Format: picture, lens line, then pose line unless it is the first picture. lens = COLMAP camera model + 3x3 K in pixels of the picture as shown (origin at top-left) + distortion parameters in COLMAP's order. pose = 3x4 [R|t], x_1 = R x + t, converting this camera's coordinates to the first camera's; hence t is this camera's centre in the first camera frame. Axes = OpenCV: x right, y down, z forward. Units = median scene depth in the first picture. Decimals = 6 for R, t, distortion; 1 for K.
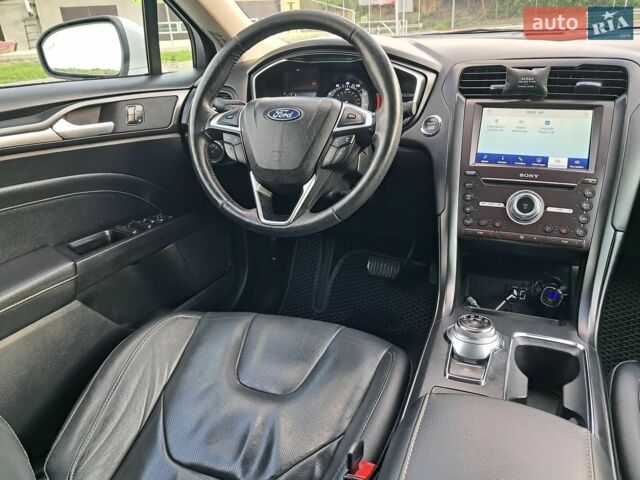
lens RADIAL K [[504.8, 0, 321.0], [0, 504.8, 241.3], [0, 0, 1]] dist [0.022681, -0.037482]
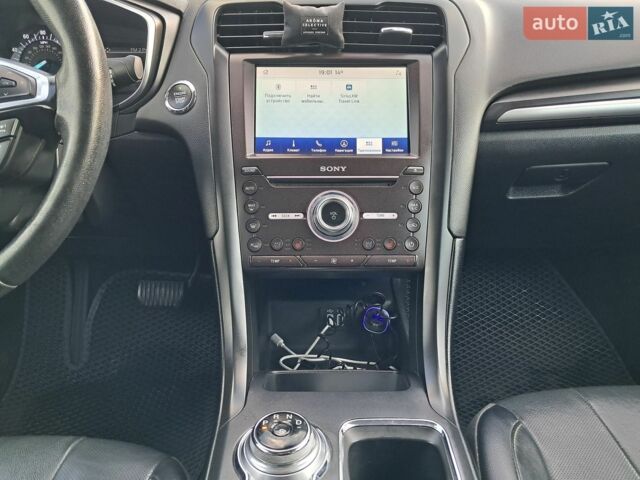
lens RADIAL K [[504.8, 0, 317.6], [0, 504.8, 241.3], [0, 0, 1]] dist [0.022681, -0.037482]
pose [[0.925774, -0.132795, 0.353987, 0.139911], [0.115235, 0.990845, 0.070334, -0.082281], [-0.360087, -0.024321, 0.932602, 0.376791]]
